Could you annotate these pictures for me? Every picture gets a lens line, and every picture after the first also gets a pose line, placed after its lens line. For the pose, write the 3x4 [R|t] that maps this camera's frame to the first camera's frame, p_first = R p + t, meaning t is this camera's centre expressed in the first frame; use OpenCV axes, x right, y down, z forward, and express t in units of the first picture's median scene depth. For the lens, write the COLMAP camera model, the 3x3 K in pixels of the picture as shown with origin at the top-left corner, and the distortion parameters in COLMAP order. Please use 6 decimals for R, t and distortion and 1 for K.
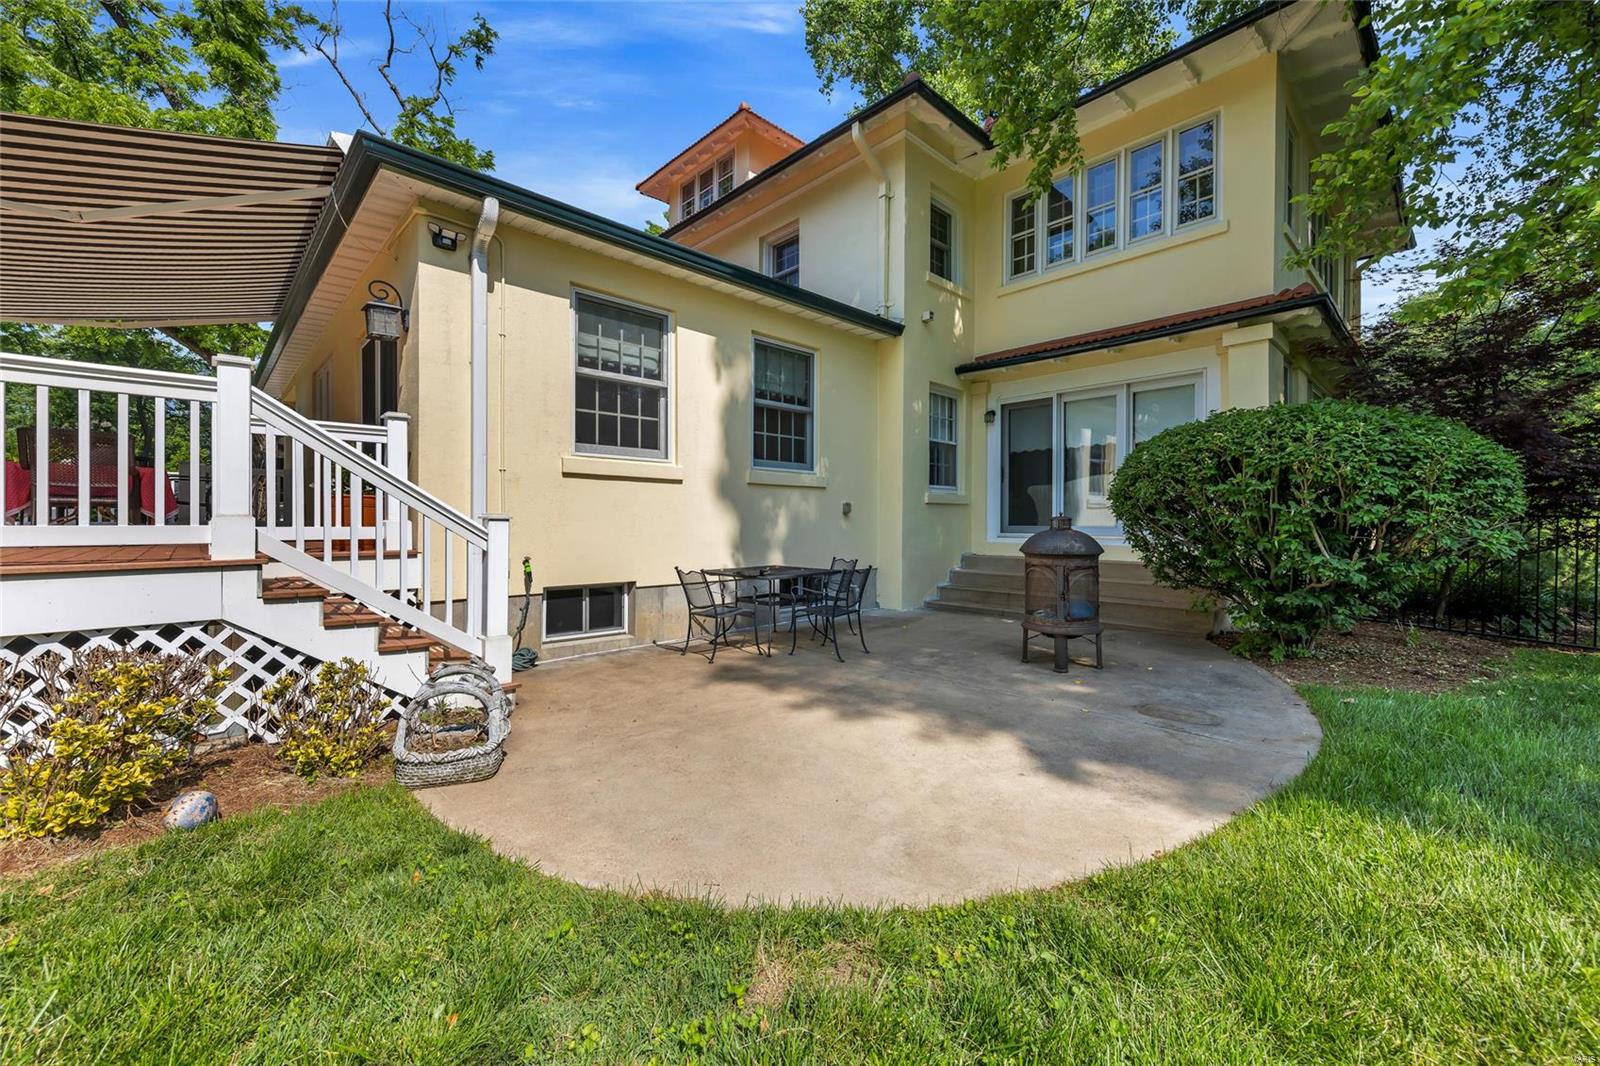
lens RADIAL K [[625.6, 0, 792.6], [0, 625.6, 526.3], [0, 0, 1]] dist [0.004125, 0.000296]
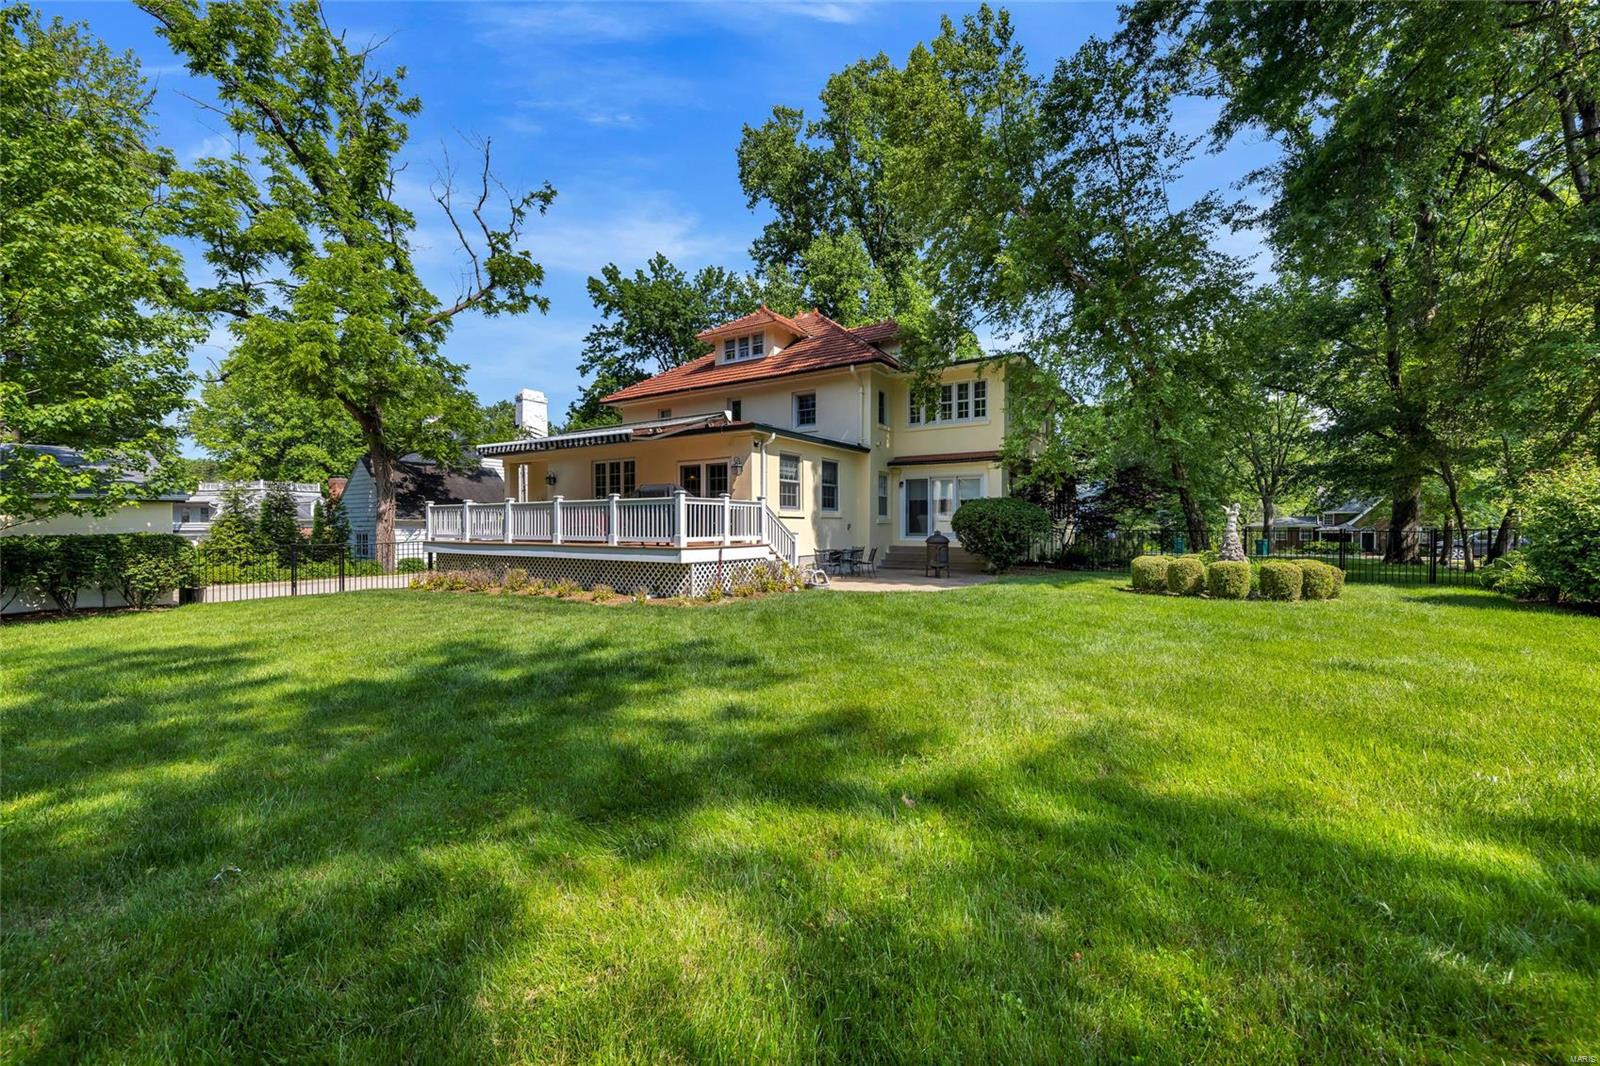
lens RADIAL K [[625.6, 0, 794.4], [0, 625.6, 533.6], [0, 0, 1]] dist [0.004125, 0.000296]
pose [[0.973577, -0.005486, 0.228292, -0.679230], [0.005017, 0.999984, 0.002636, -0.008853], [-0.228302, -0.001421, 0.973589, -1.304068]]
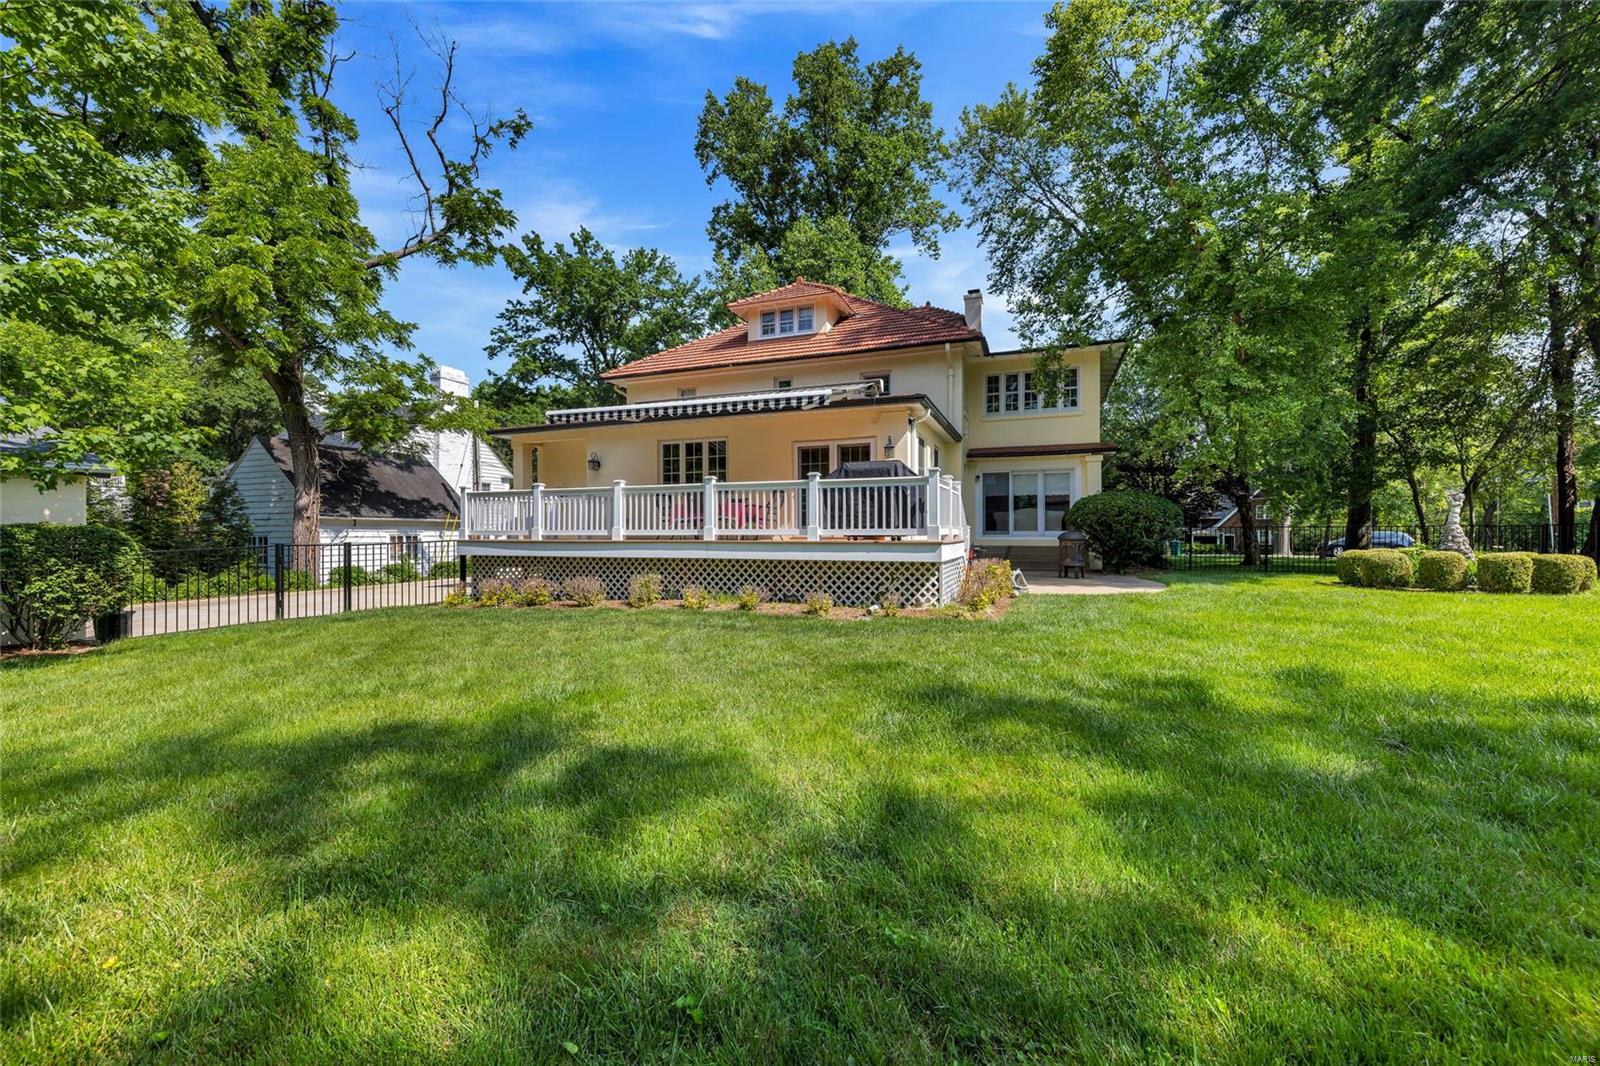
lens RADIAL K [[625.6, 0, 796.4], [0, 625.6, 534.2], [0, 0, 1]] dist [0.004125, 0.000296]
pose [[0.904021, -0.004654, 0.427463, -1.315103], [0.008331, 0.999943, -0.006733, 0.018575], [-0.427407, 0.009648, 0.904008, -0.721291]]
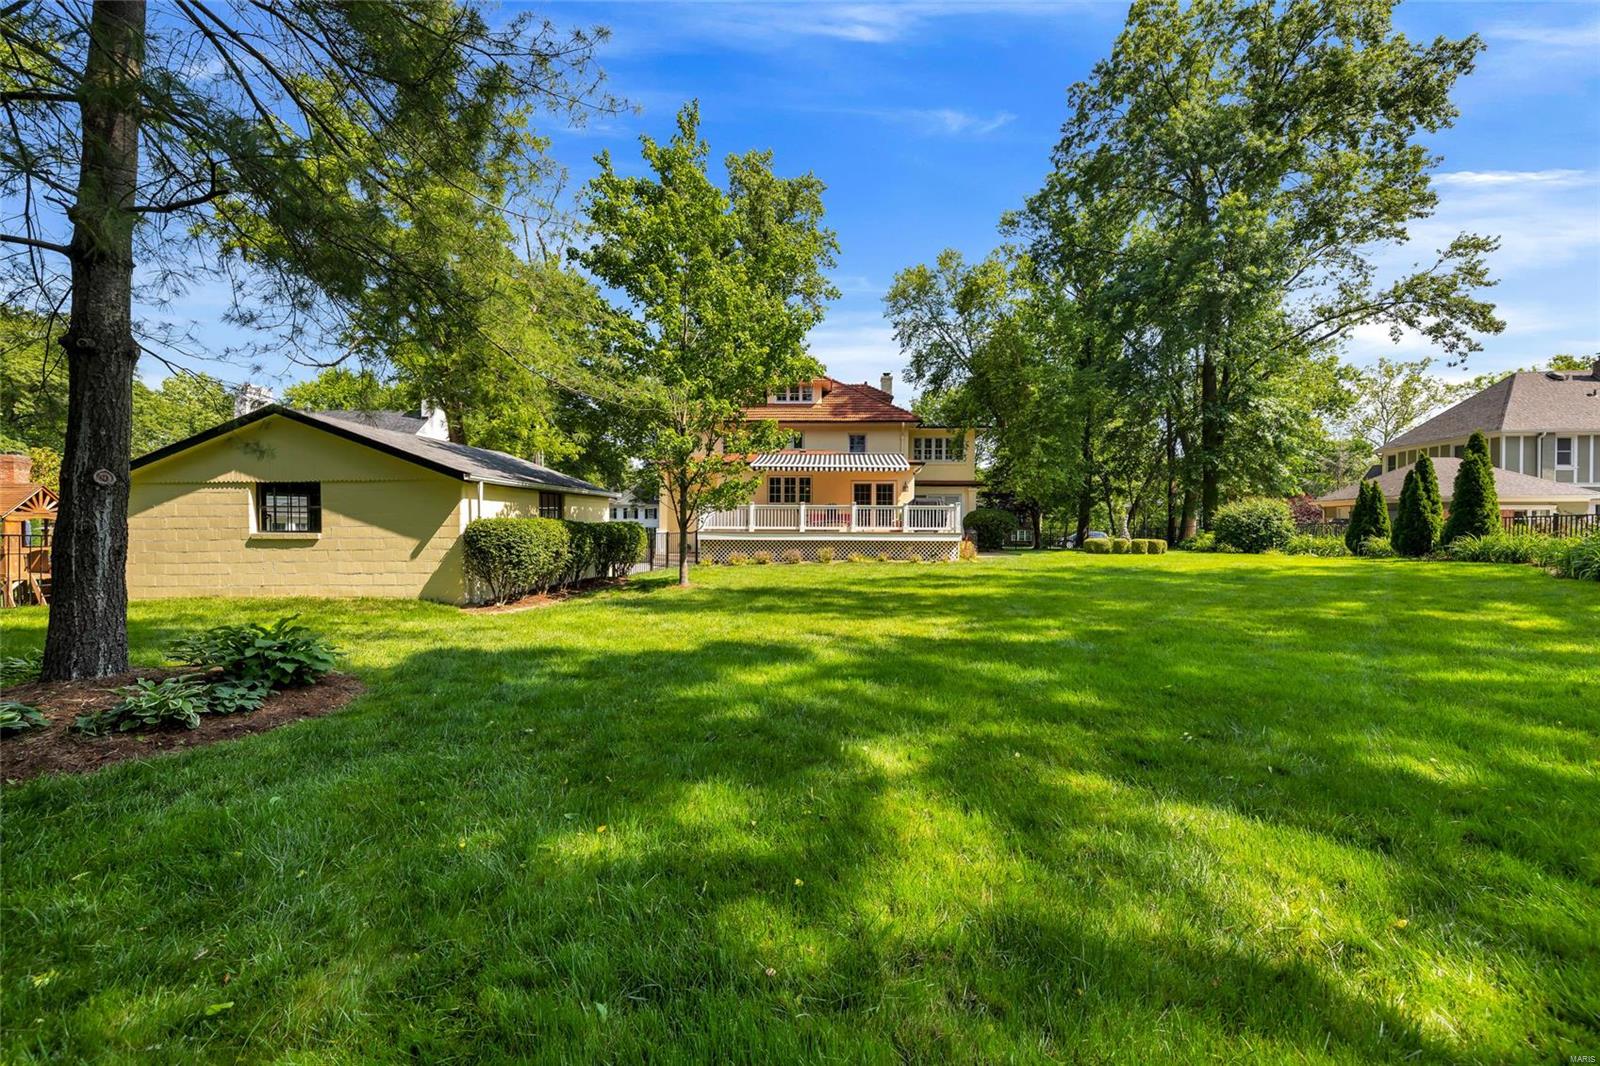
lens RADIAL K [[625.6, 0, 801.9], [0, 625.6, 535.6], [0, 0, 1]] dist [0.004125, 0.000296]
pose [[0.720459, -0.003680, 0.693488, -3.034432], [0.004946, 0.999988, 0.000169, 0.035959], [-0.693480, 0.003309, 0.720468, -1.325570]]
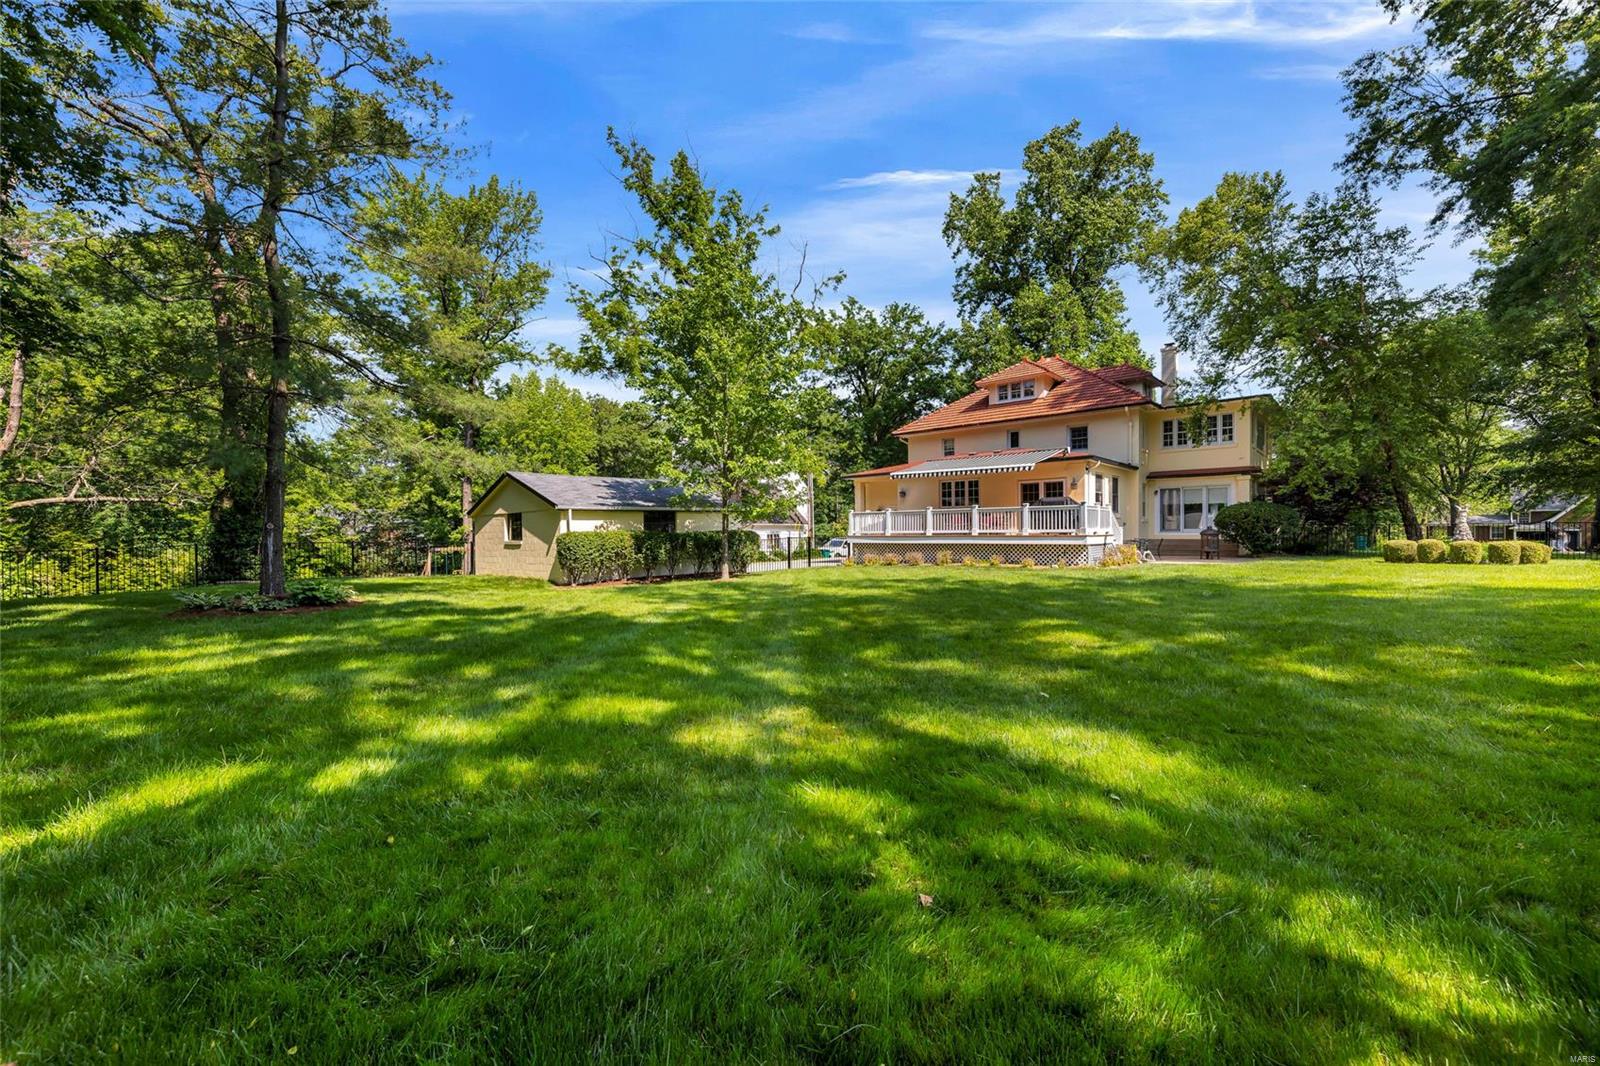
lens RADIAL K [[625.6, 0, 800.9], [0, 625.6, 537.8], [0, 0, 1]] dist [0.004125, 0.000296]
pose [[0.996396, -0.010900, 0.084122, -1.922480], [0.011099, 0.999937, -0.001899, 0.029536], [-0.084096, 0.002825, 0.996454, -2.164094]]
